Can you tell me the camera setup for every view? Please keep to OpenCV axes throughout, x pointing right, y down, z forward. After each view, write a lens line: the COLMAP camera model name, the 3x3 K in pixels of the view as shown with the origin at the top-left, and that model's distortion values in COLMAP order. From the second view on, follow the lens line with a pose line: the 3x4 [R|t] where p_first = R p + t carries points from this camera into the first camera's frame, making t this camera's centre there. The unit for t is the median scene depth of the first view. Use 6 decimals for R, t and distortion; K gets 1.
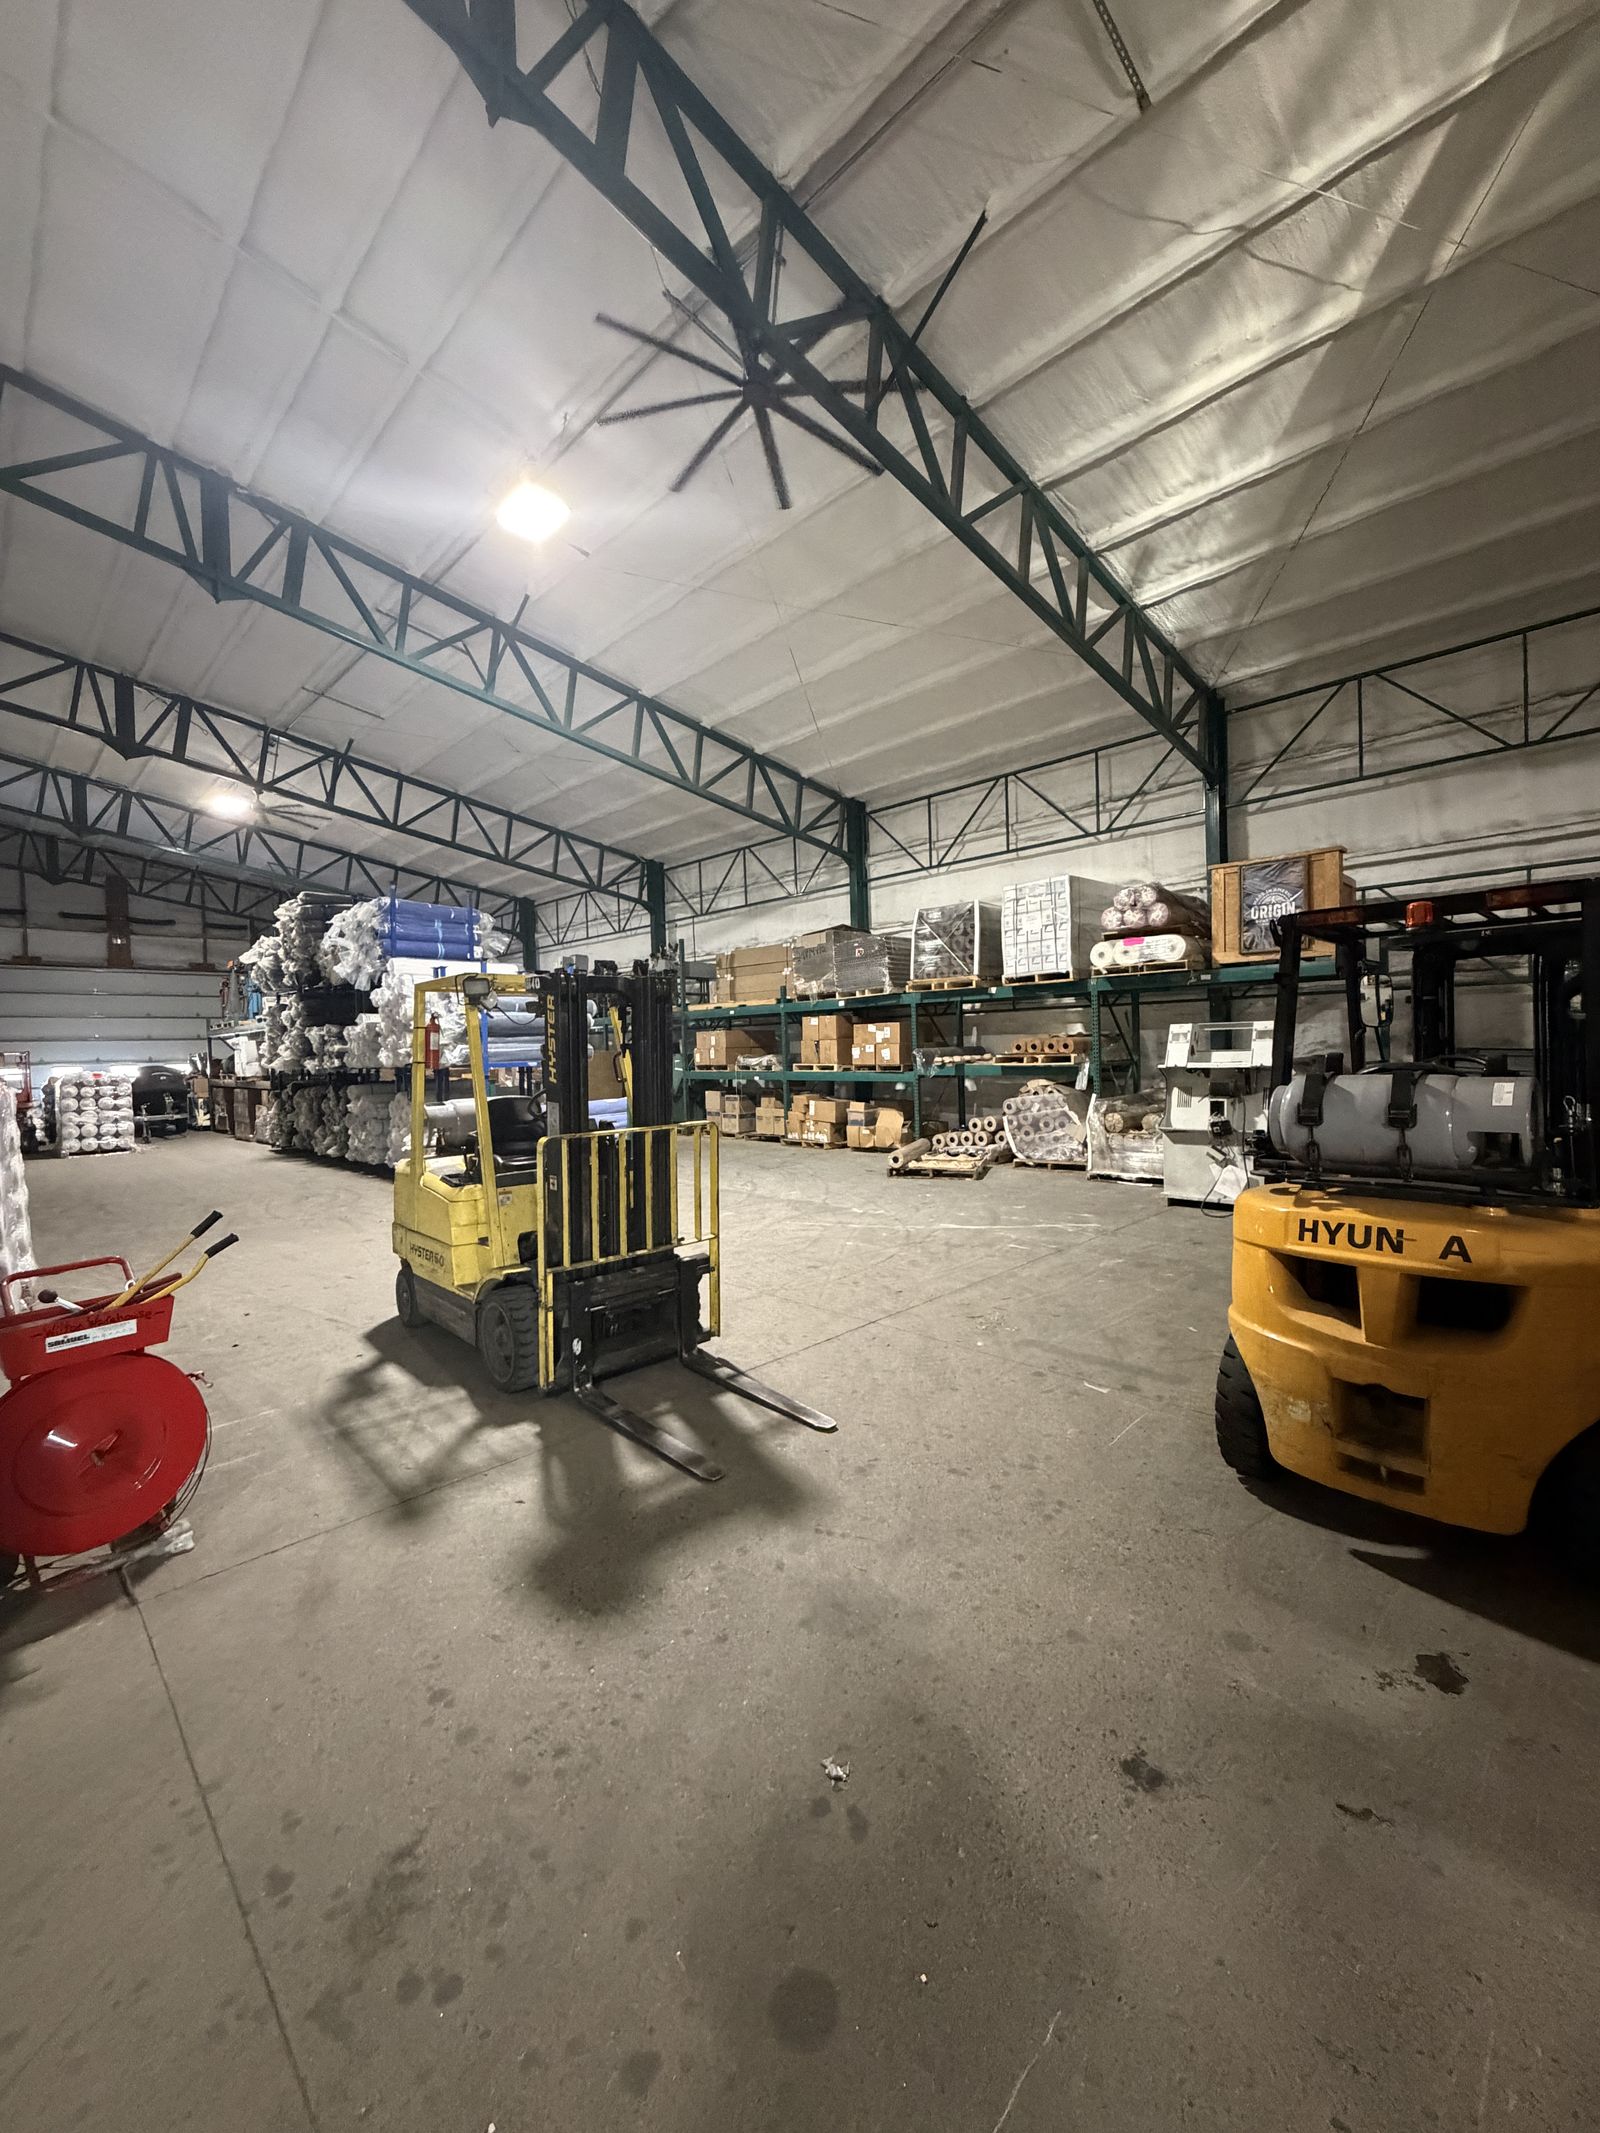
lens RADIAL K [[852.8, 0, 800.0], [0, 852.8, 1061.2], [0, 0, 1]] dist [0.001130, 0.000122]
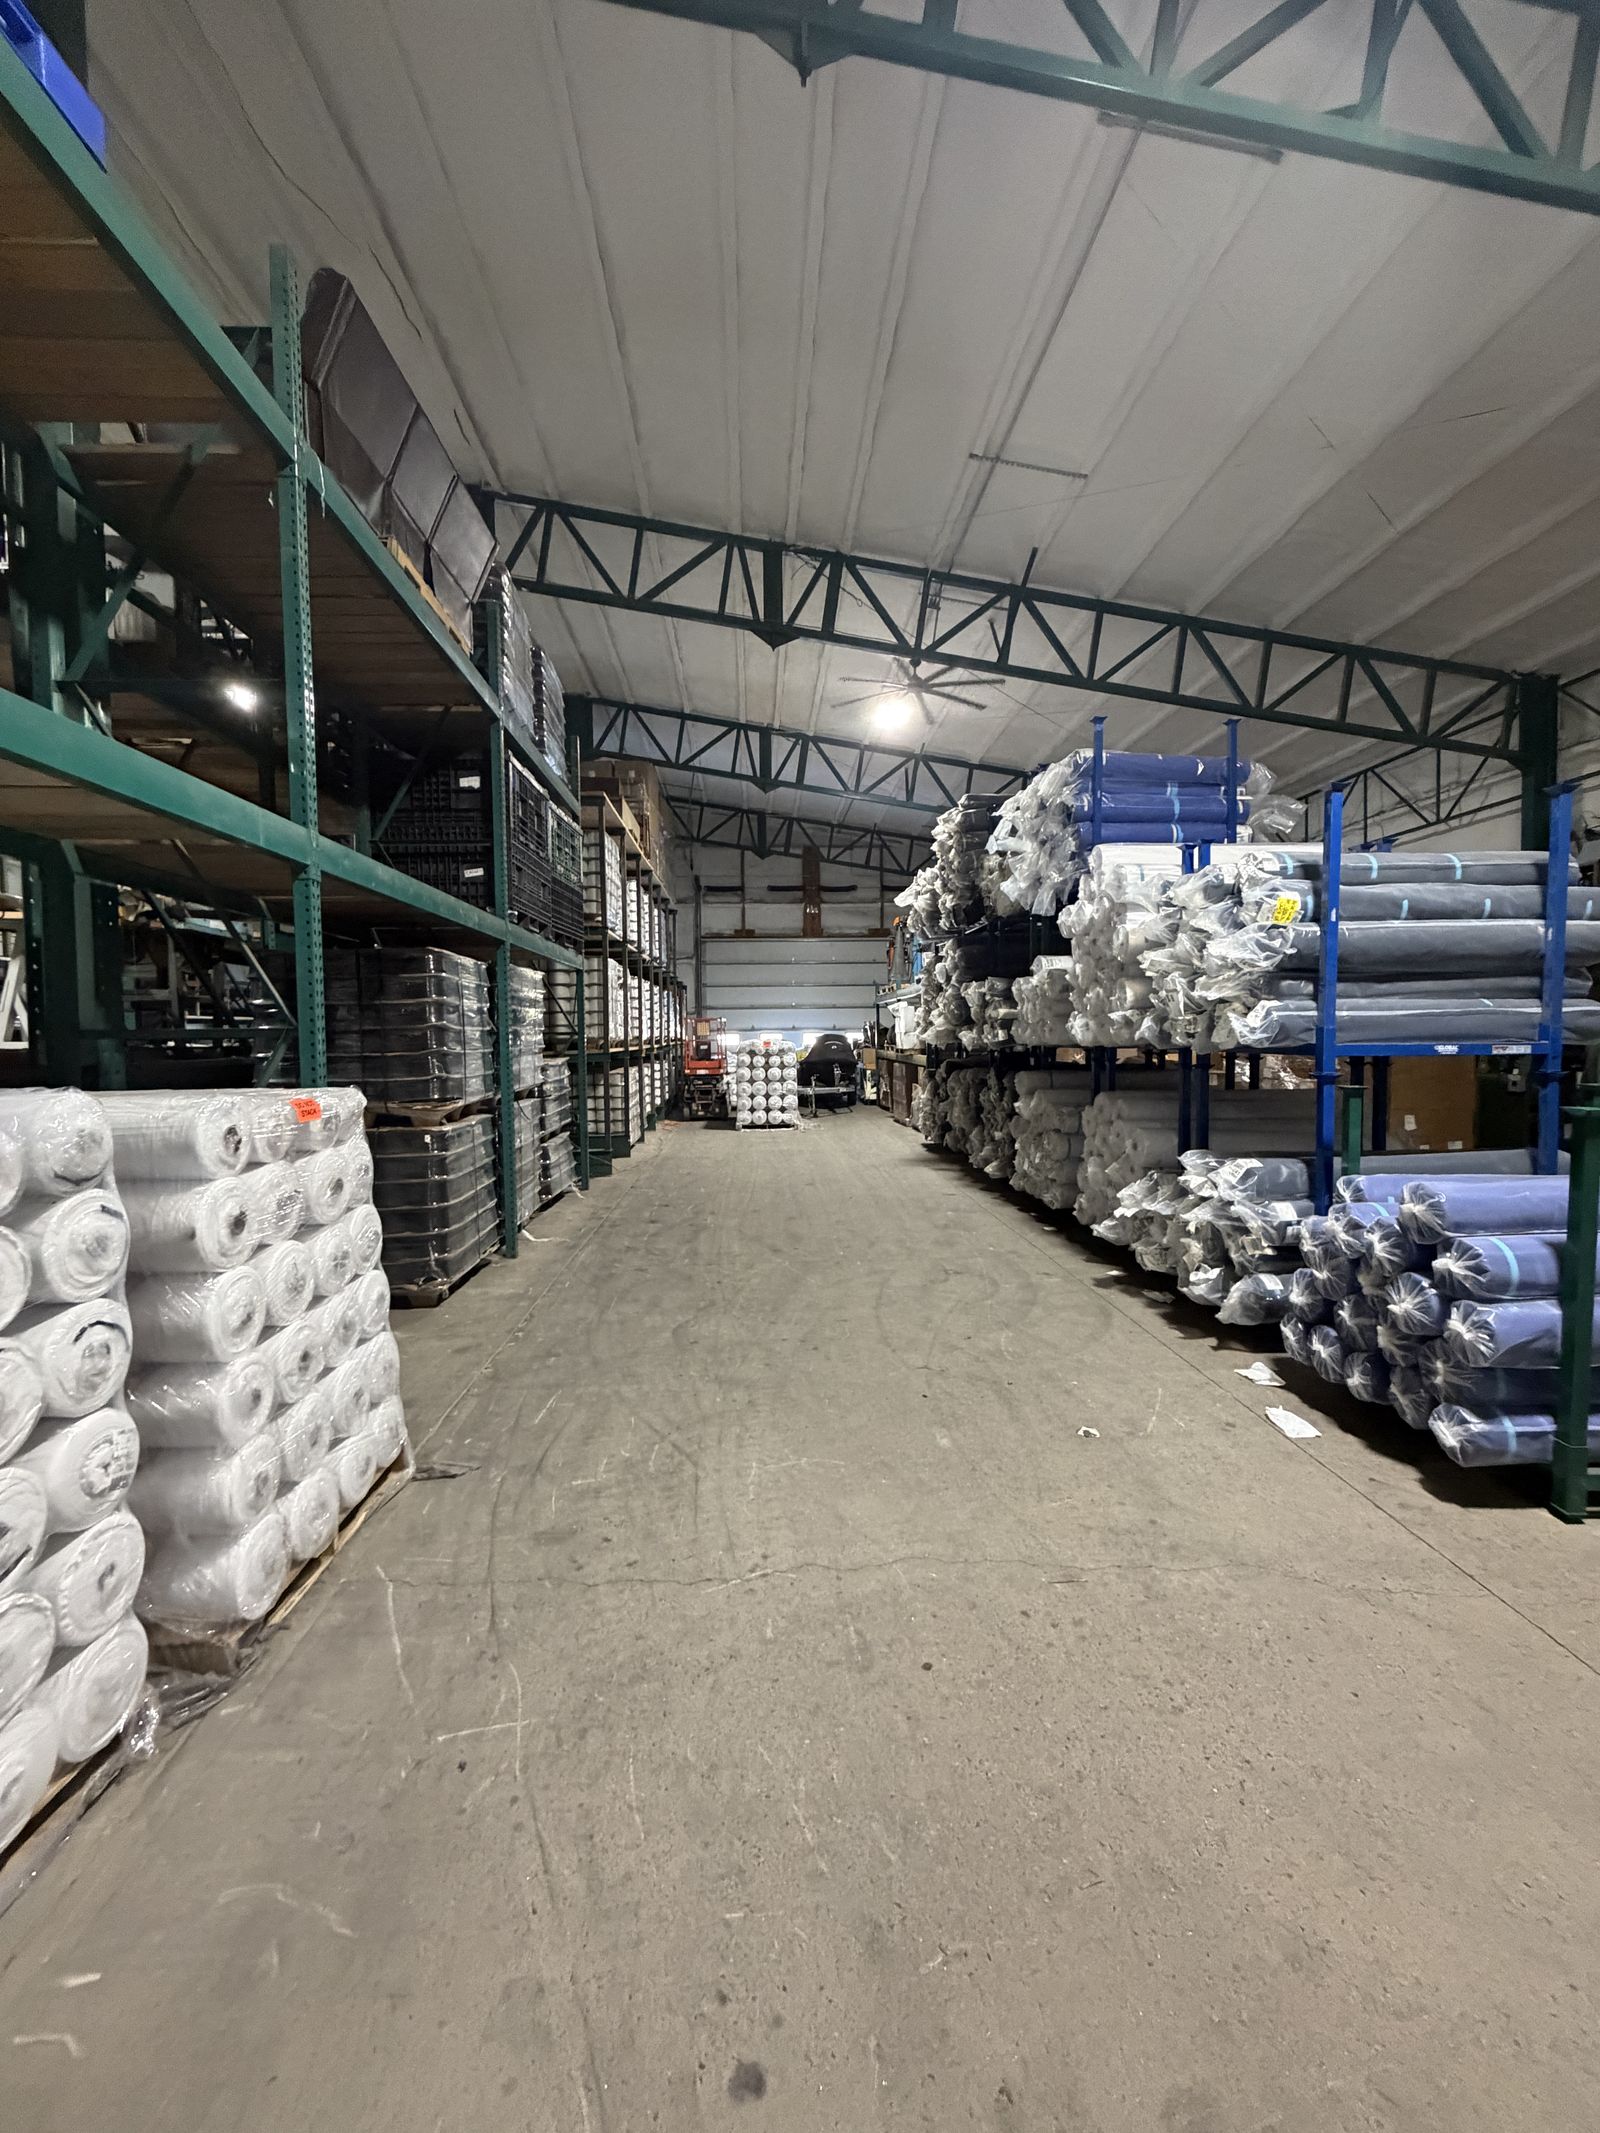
lens RADIAL K [[852.8, 0, 800.0], [0, 852.8, 1061.2], [0, 0, 1]] dist [0.001130, 0.000122]
pose [[0.744970, 0.039160, -0.665948, -0.206320], [-0.017745, 0.999086, 0.038898, -0.000944], [0.666862, -0.017161, 0.744984, 0.380871]]
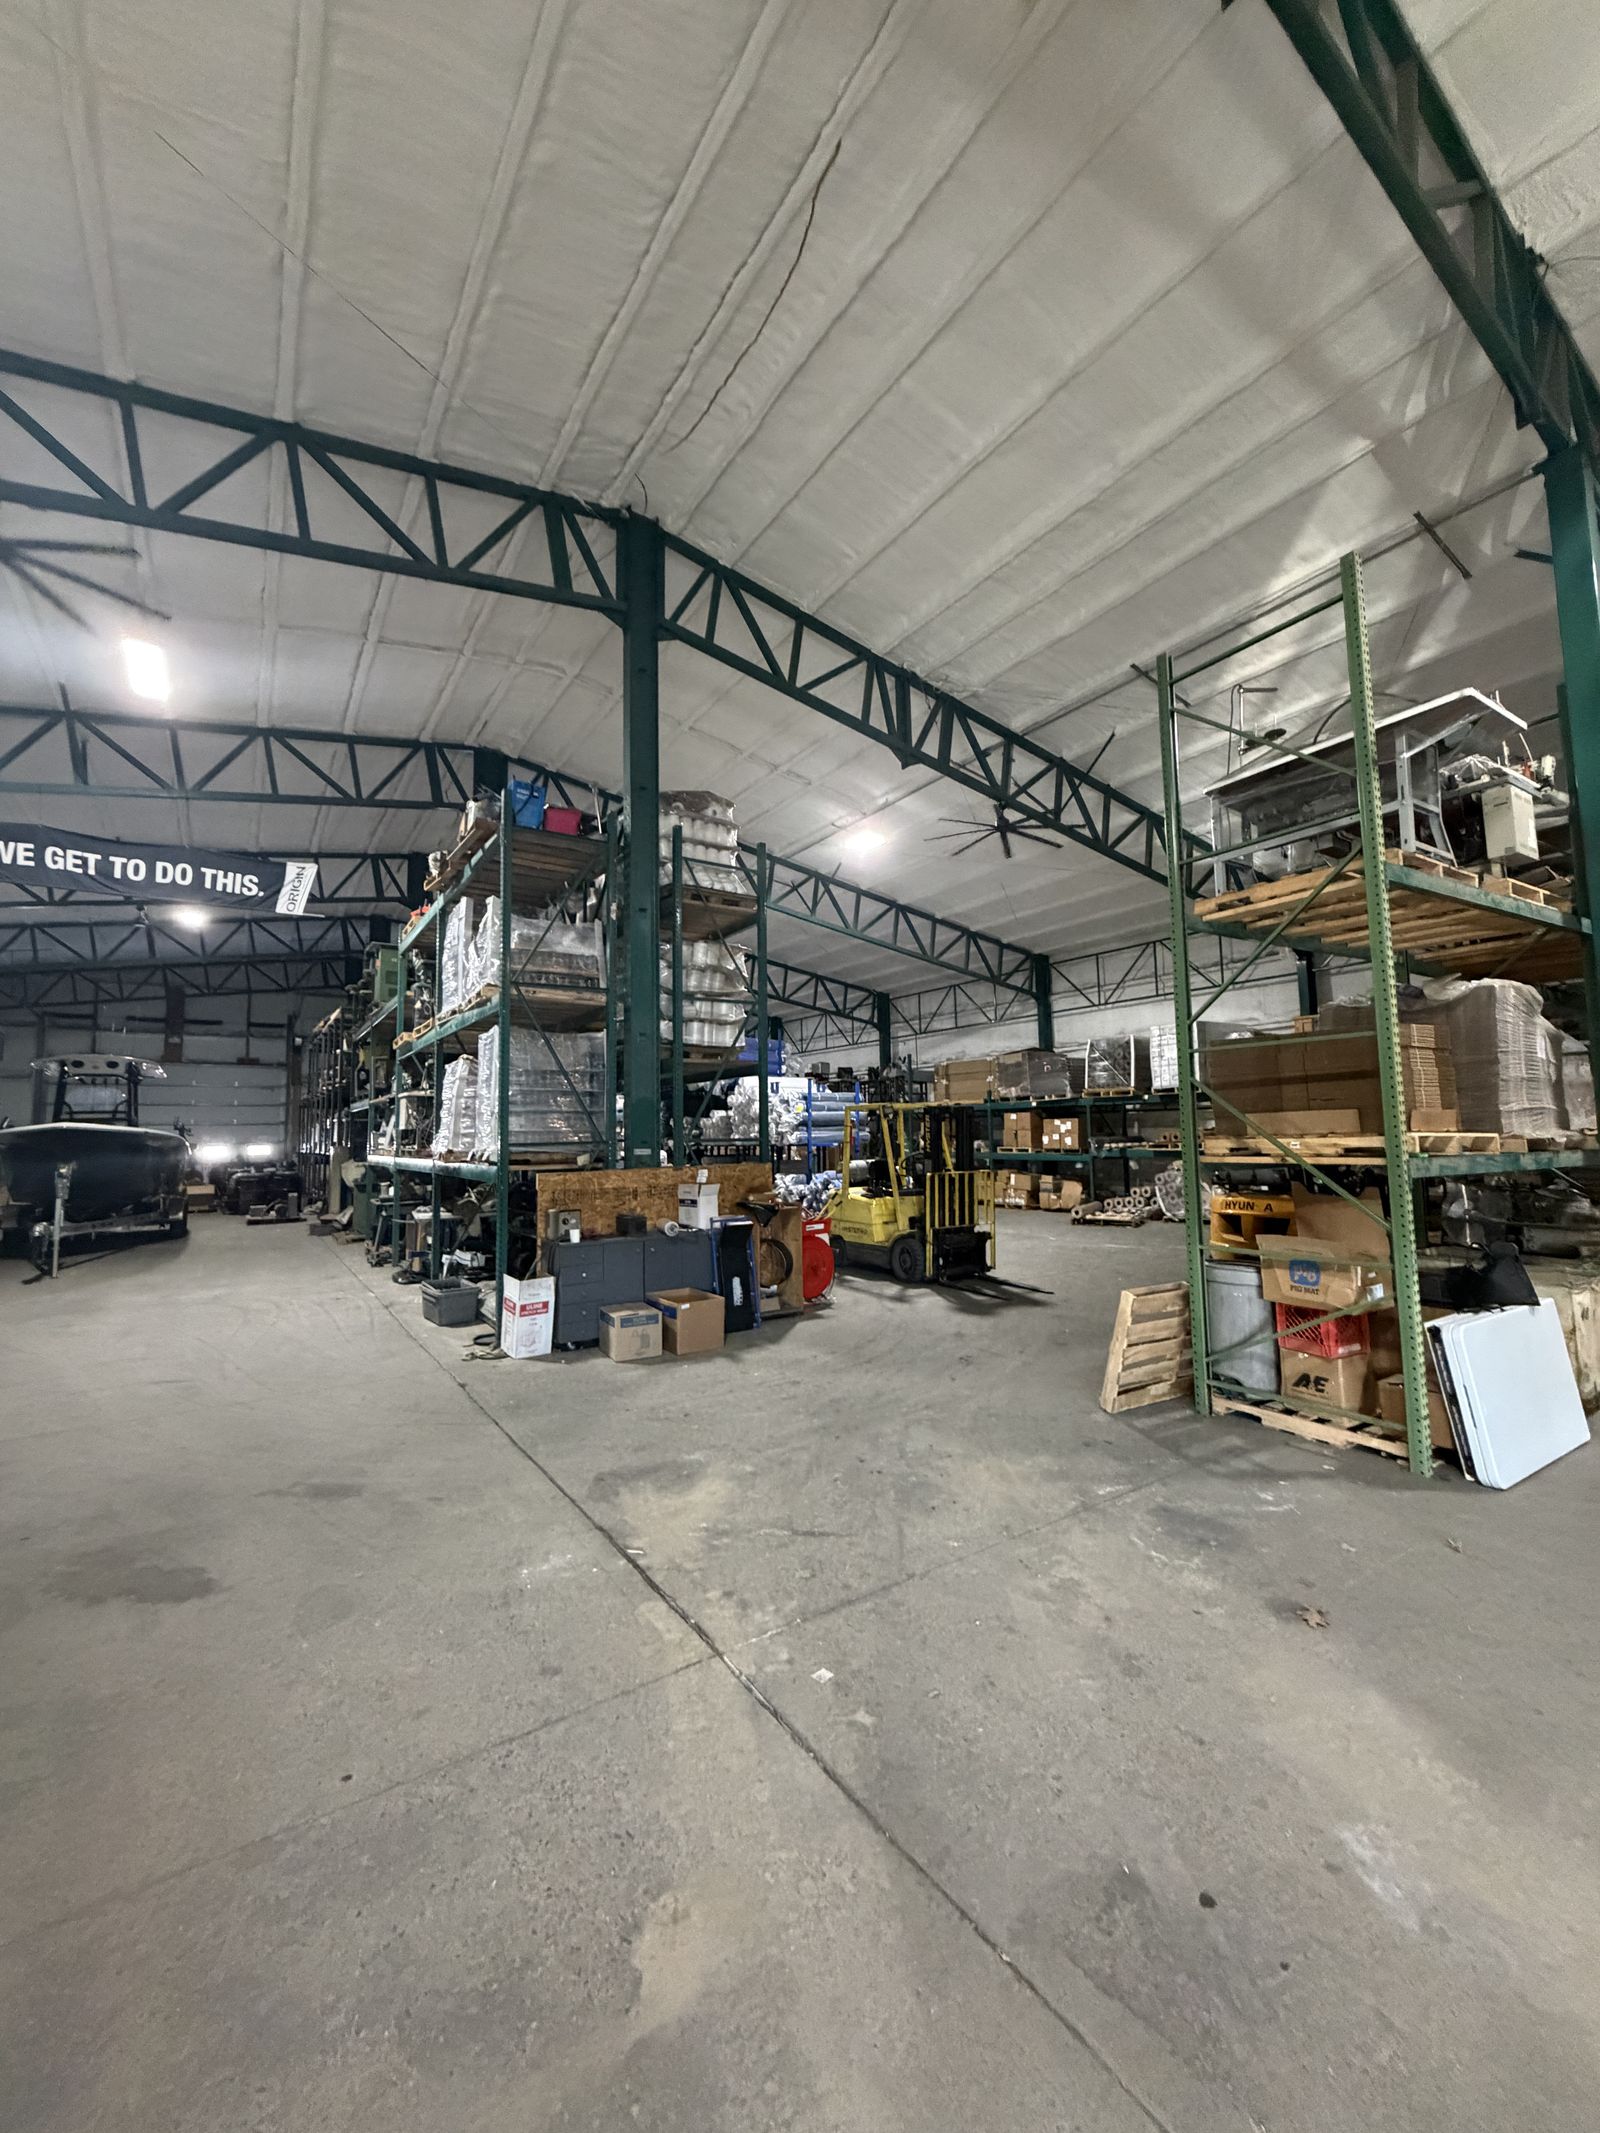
lens RADIAL K [[852.8, 0, 800.0], [0, 852.8, 1061.2], [0, 0, 1]] dist [0.001130, 0.000122]
pose [[0.980513, -0.005168, -0.196388, -0.050727], [-0.014110, 0.995219, -0.096639, 0.002606], [0.195948, 0.097527, 0.975752, -0.428709]]
